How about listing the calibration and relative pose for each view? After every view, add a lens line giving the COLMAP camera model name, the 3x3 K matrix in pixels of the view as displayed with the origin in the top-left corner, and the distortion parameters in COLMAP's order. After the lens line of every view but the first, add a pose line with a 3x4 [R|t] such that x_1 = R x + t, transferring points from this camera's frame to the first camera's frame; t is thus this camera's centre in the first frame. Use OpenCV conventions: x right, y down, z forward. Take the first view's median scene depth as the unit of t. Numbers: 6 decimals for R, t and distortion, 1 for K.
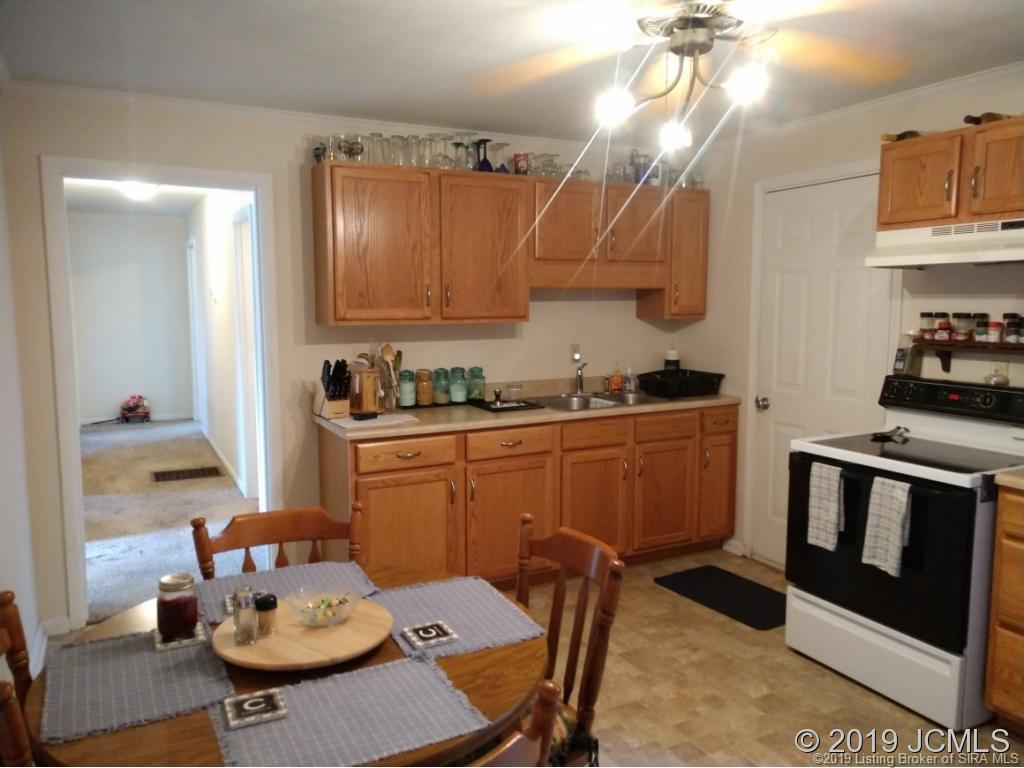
lens RADIAL K [[779.3, 0, 536.4], [0, 779.3, 386.5], [0, 0, 1]] dist [-0.003465, 0.000014]
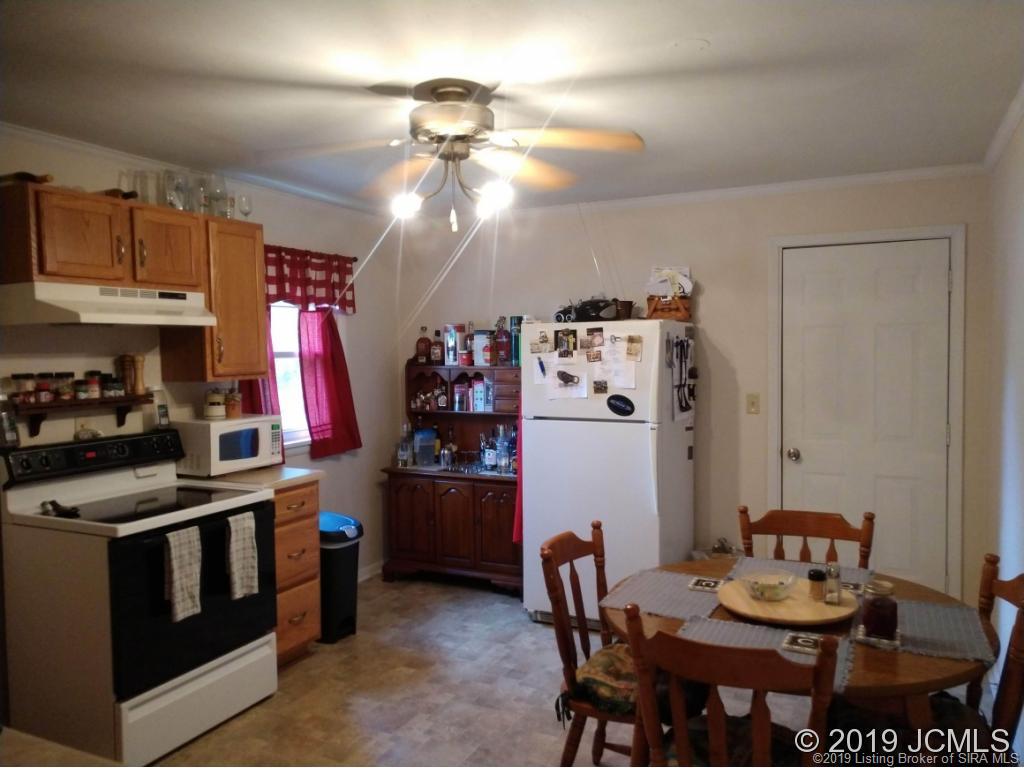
lens RADIAL K [[779.3, 0, 536.4], [0, 779.3, 386.5], [0, 0, 1]] dist [-0.003465, 0.000014]
pose [[-0.596396, -0.030244, 0.802120, -0.665195], [0.103428, 0.988064, 0.114157, -0.140688], [-0.795999, 0.151044, -0.586150, 1.218473]]
